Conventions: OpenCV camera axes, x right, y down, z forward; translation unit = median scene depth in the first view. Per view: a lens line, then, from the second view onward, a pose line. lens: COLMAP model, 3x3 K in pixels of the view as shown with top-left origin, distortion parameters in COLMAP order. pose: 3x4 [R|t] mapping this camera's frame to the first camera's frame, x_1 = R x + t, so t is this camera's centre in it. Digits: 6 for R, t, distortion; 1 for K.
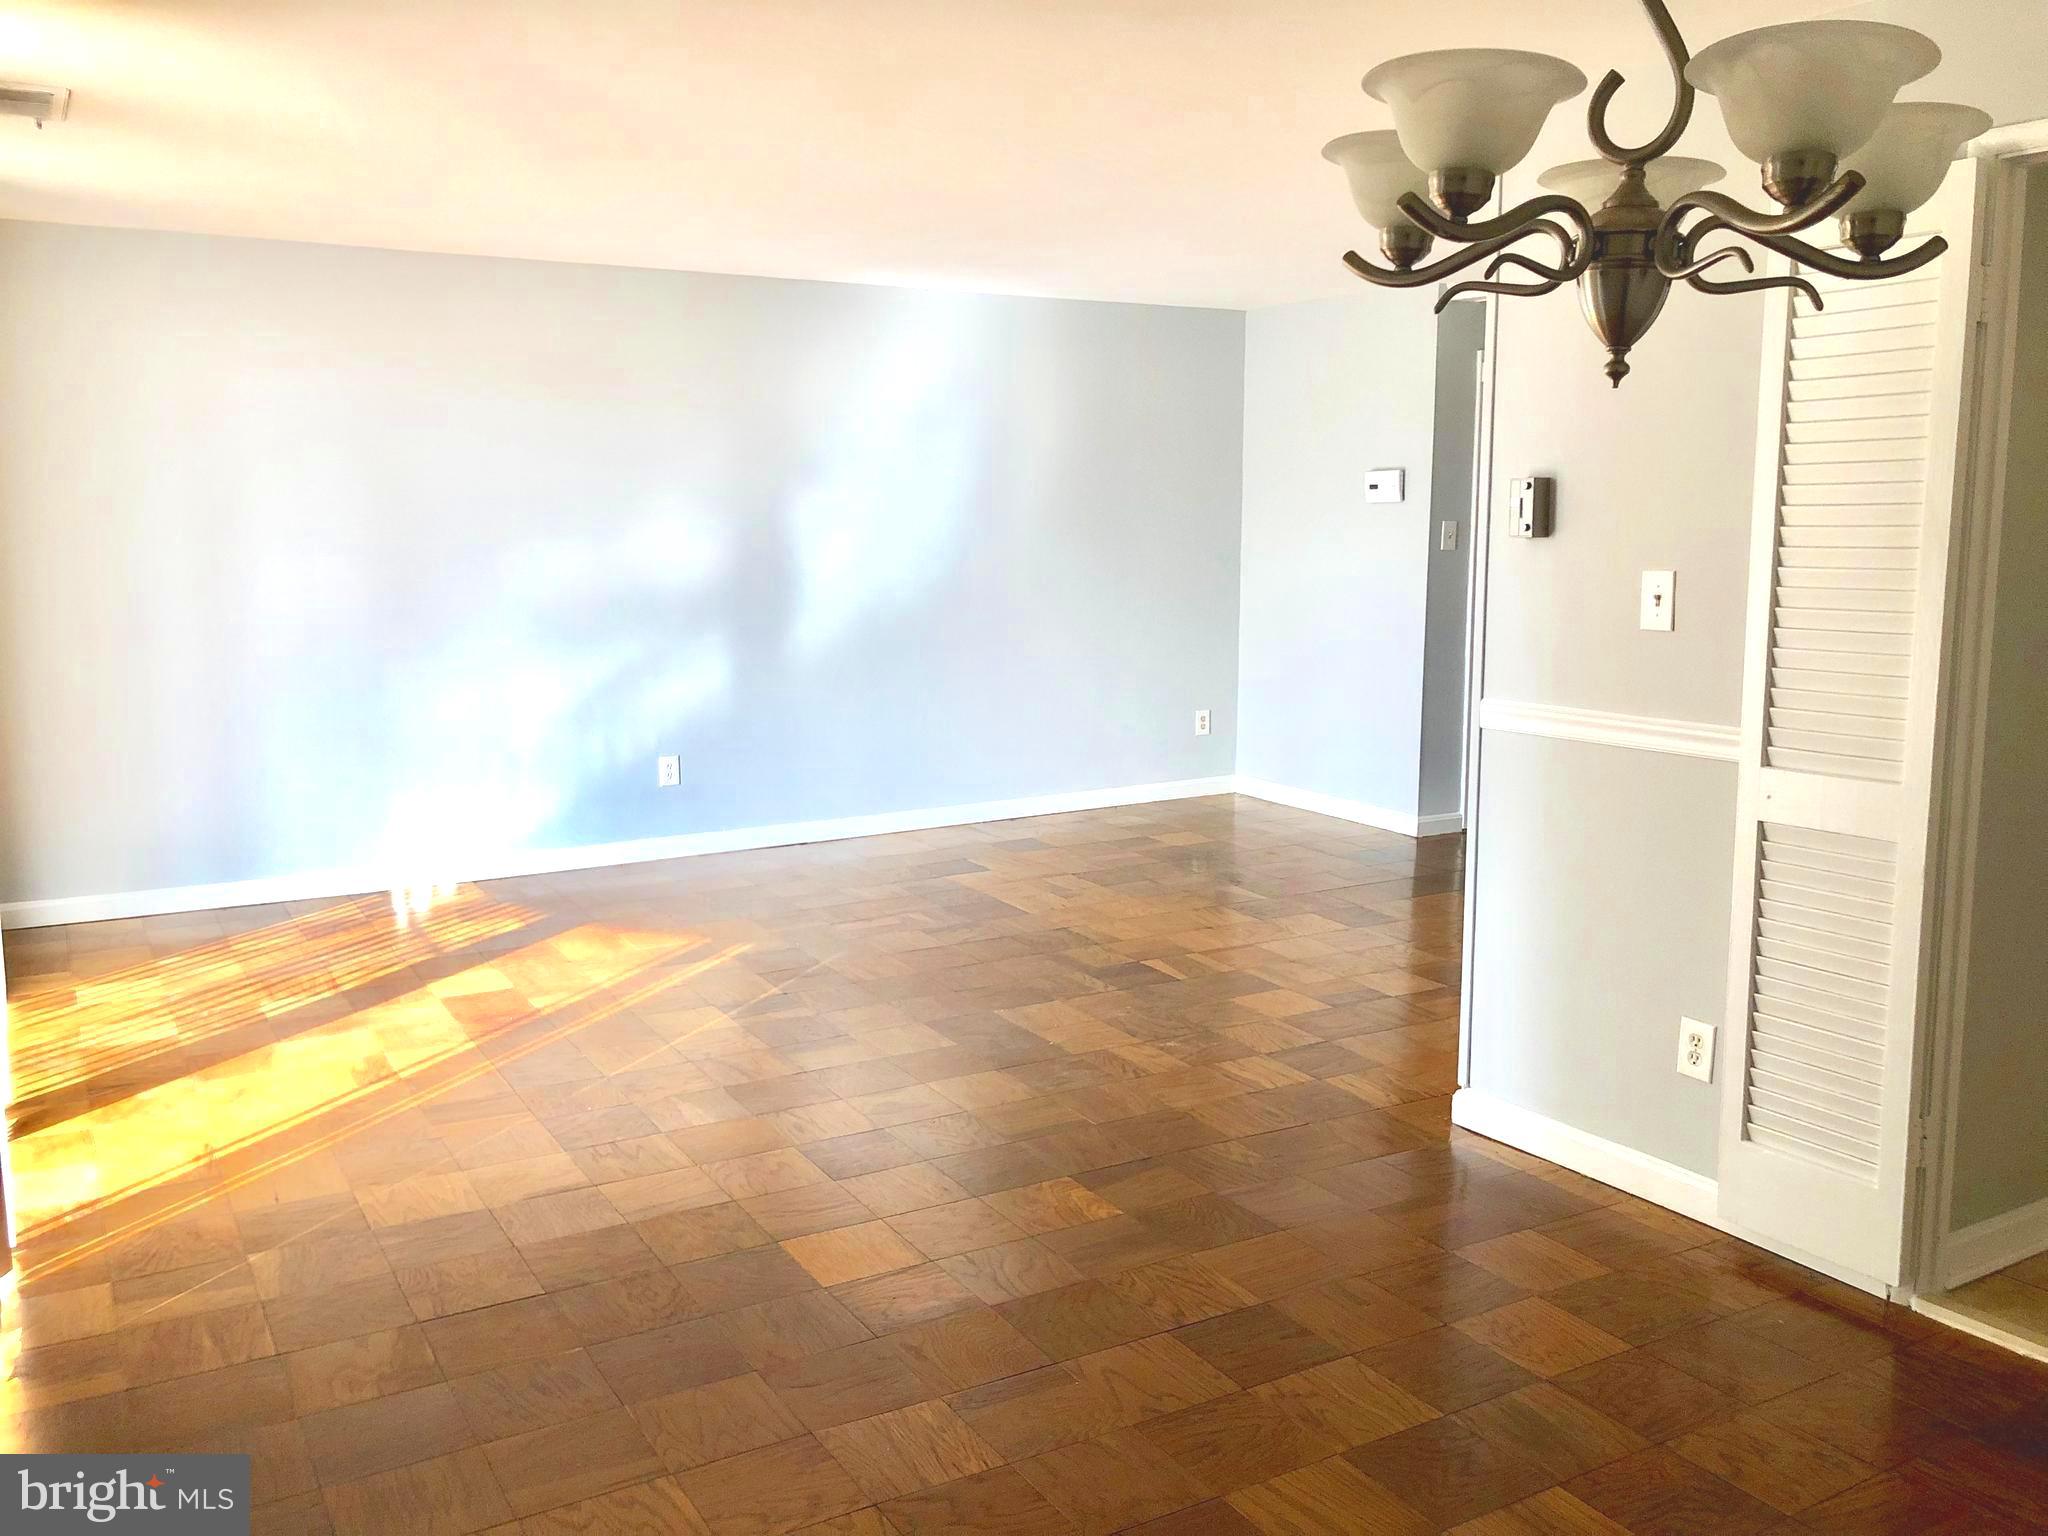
lens RADIAL K [[1658.1, 0, 1015.0], [0, 1658.1, 777.9], [0, 0, 1]] dist [0.152228, -0.460937]
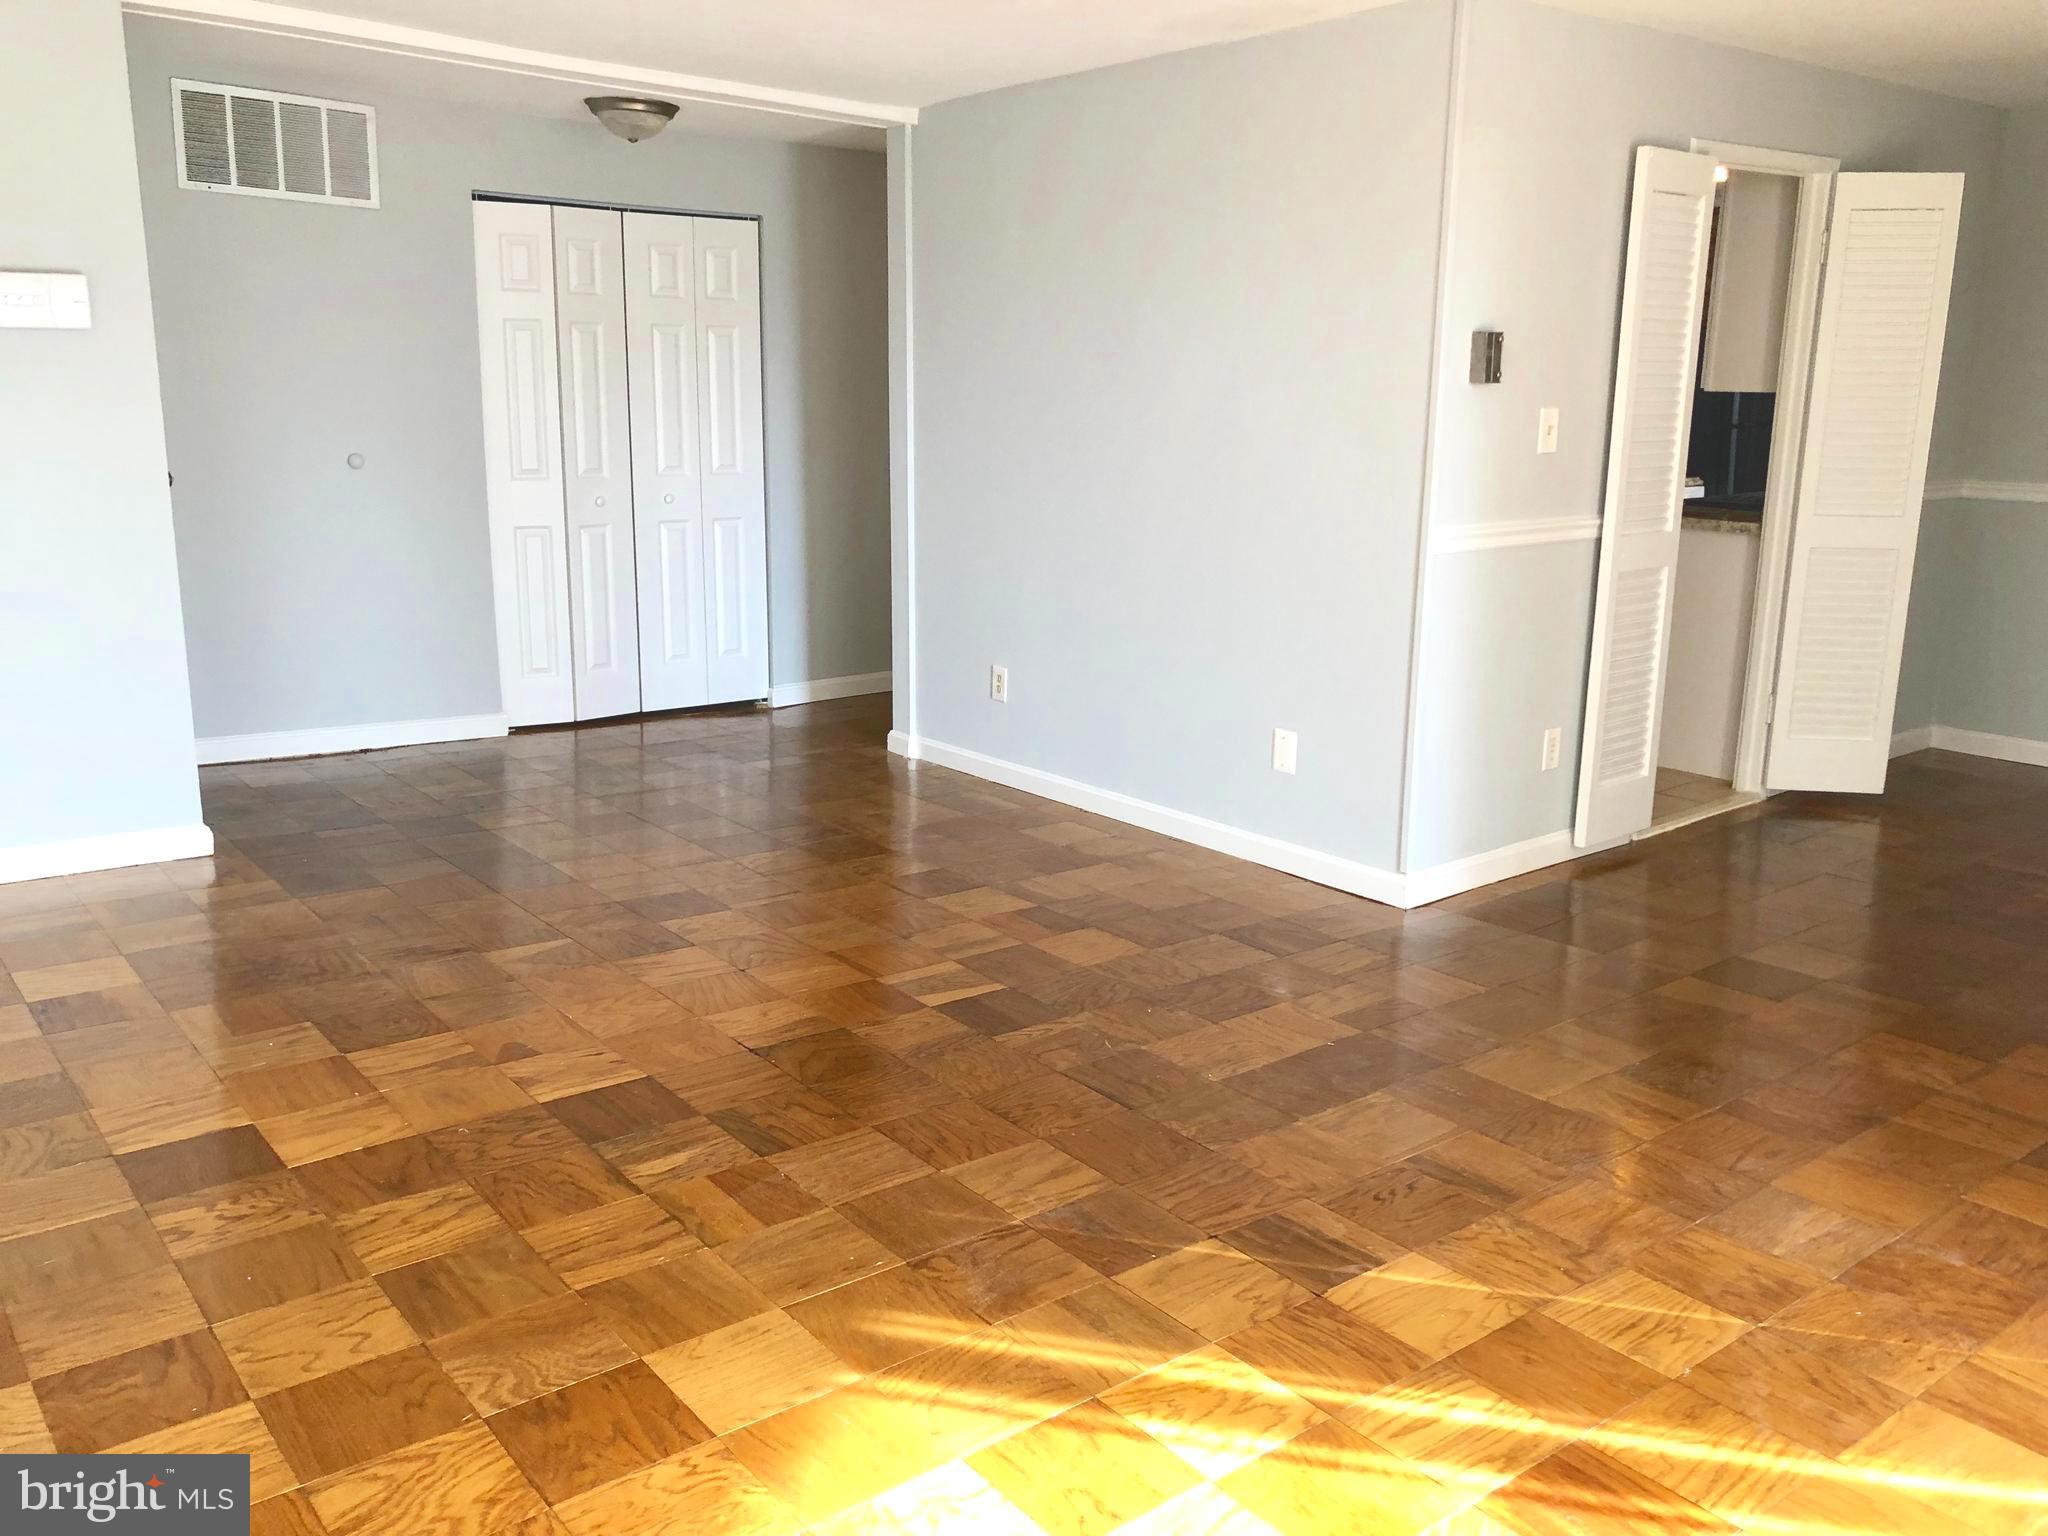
lens RADIAL K [[1674.6, 0, 1059.9], [0, 1674.6, 739.9], [0, 0, 1]] dist [0.050150, -0.038618]
pose [[-0.162124, -0.199137, 0.966468, -0.681040], [0.137578, 0.965298, 0.221974, -0.165434], [-0.977133, 0.168952, -0.129102, 1.203156]]
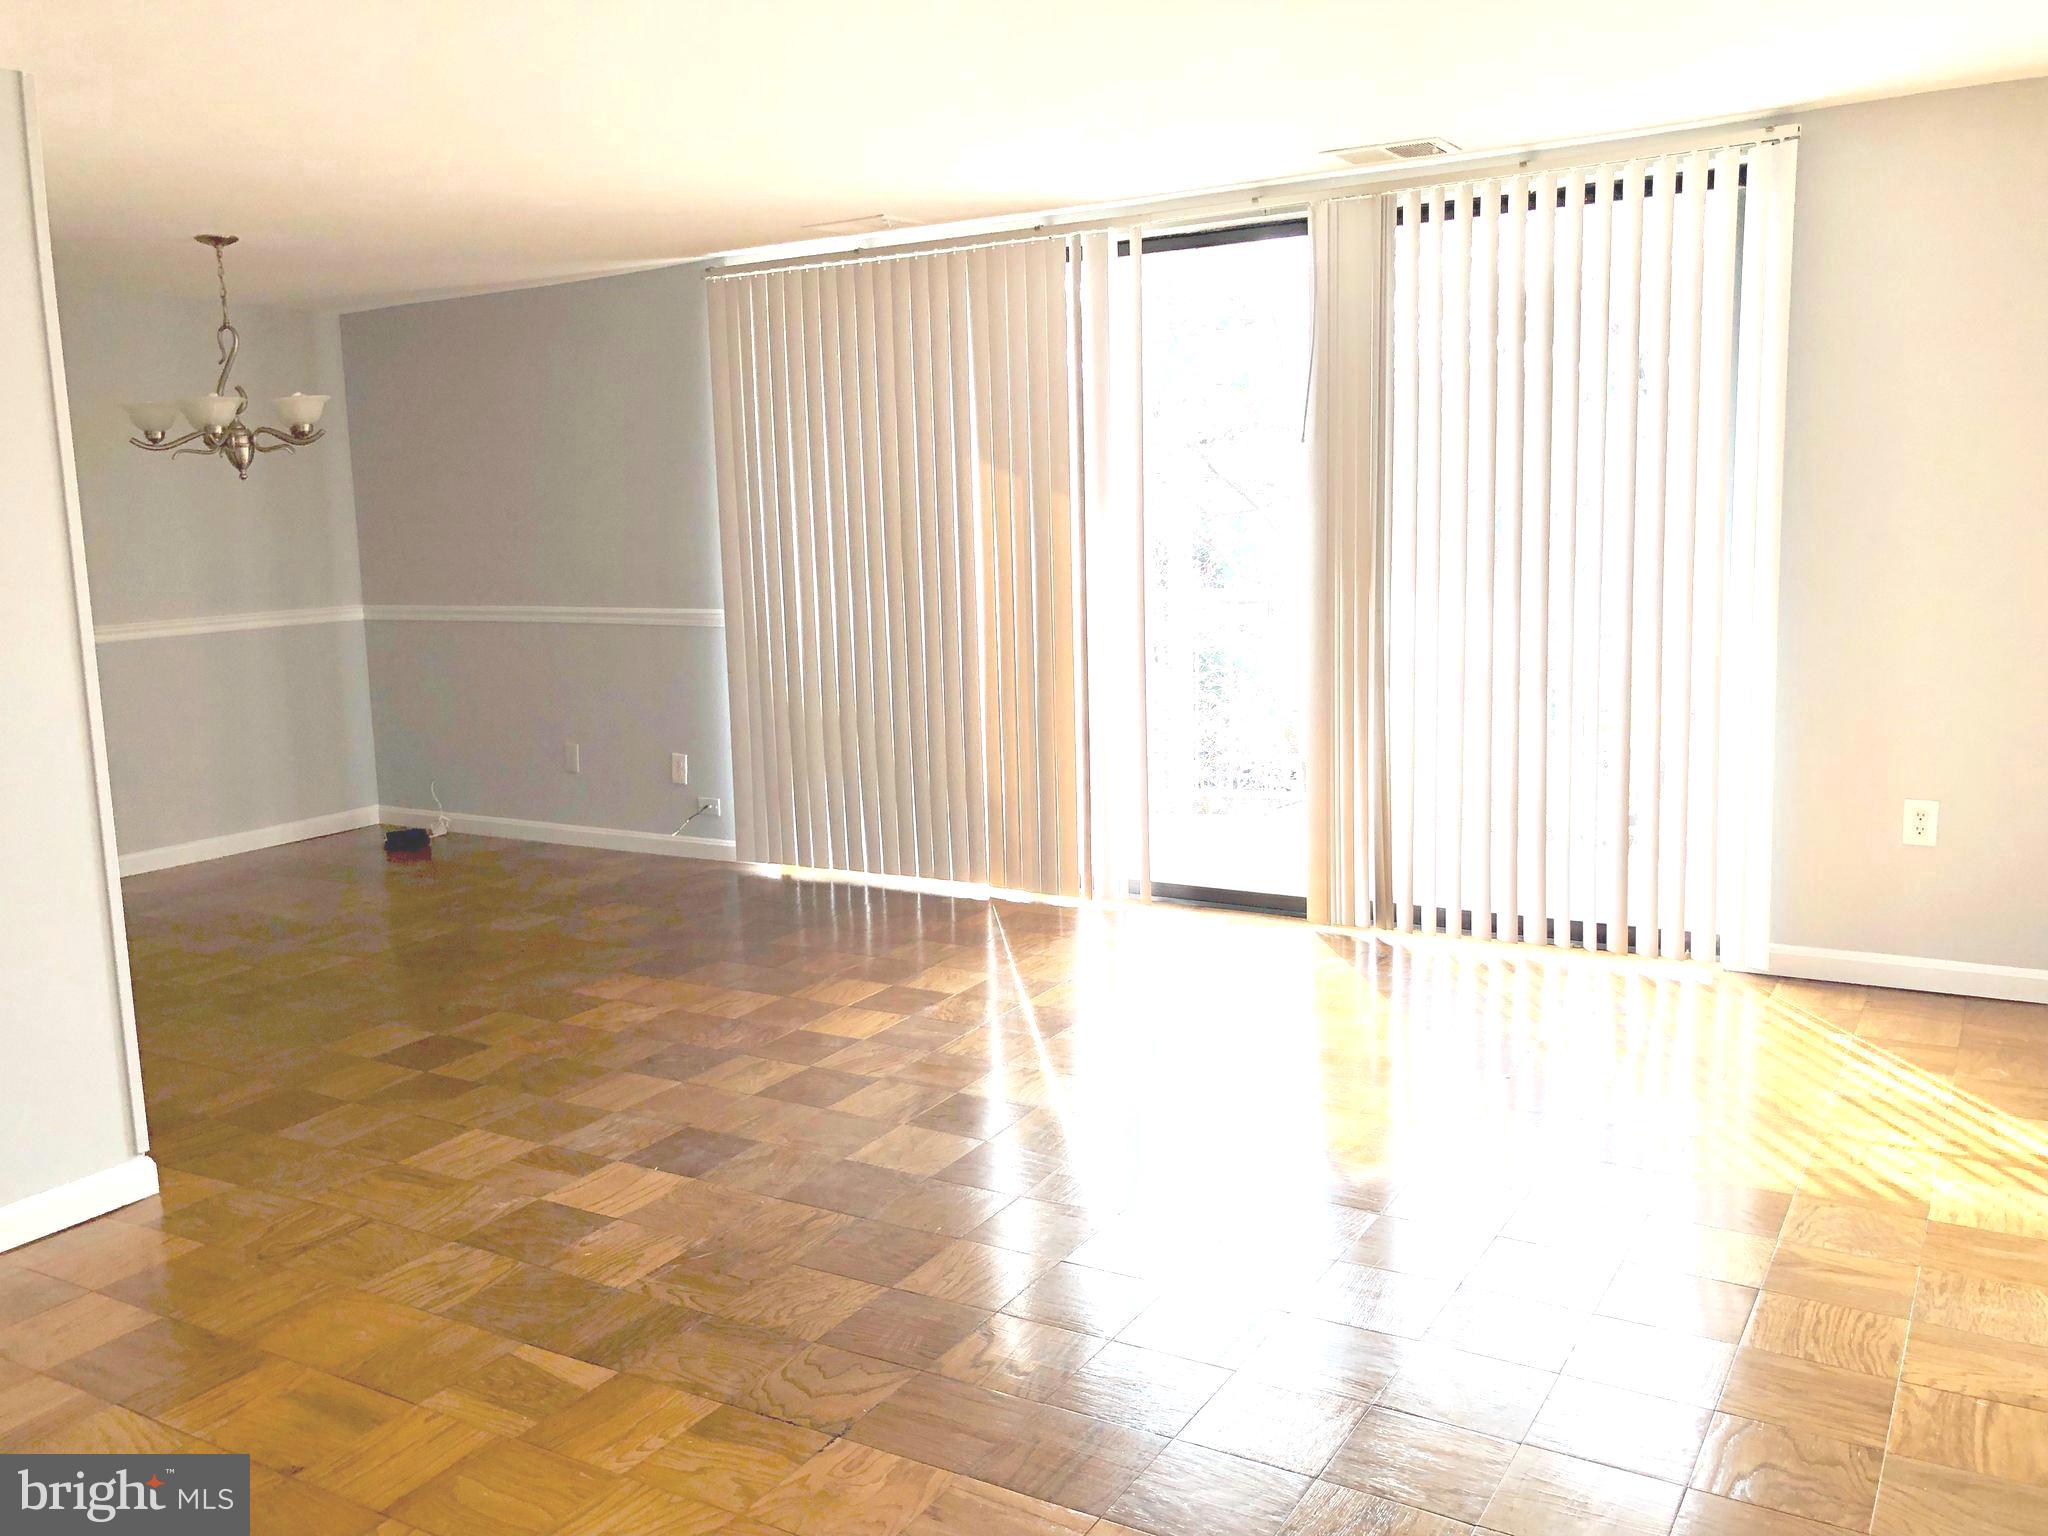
lens RADIAL K [[1649.7, 0, 1024.0], [0, 1649.7, 768.0], [0, 0, 1]] dist [0.027692, 0.004164]
pose [[-0.871842, 0.105377, -0.478316, 0.225301], [-0.040379, 0.957792, 0.284611, -0.254114], [0.488119, 0.267450, -0.830789, 1.693942]]
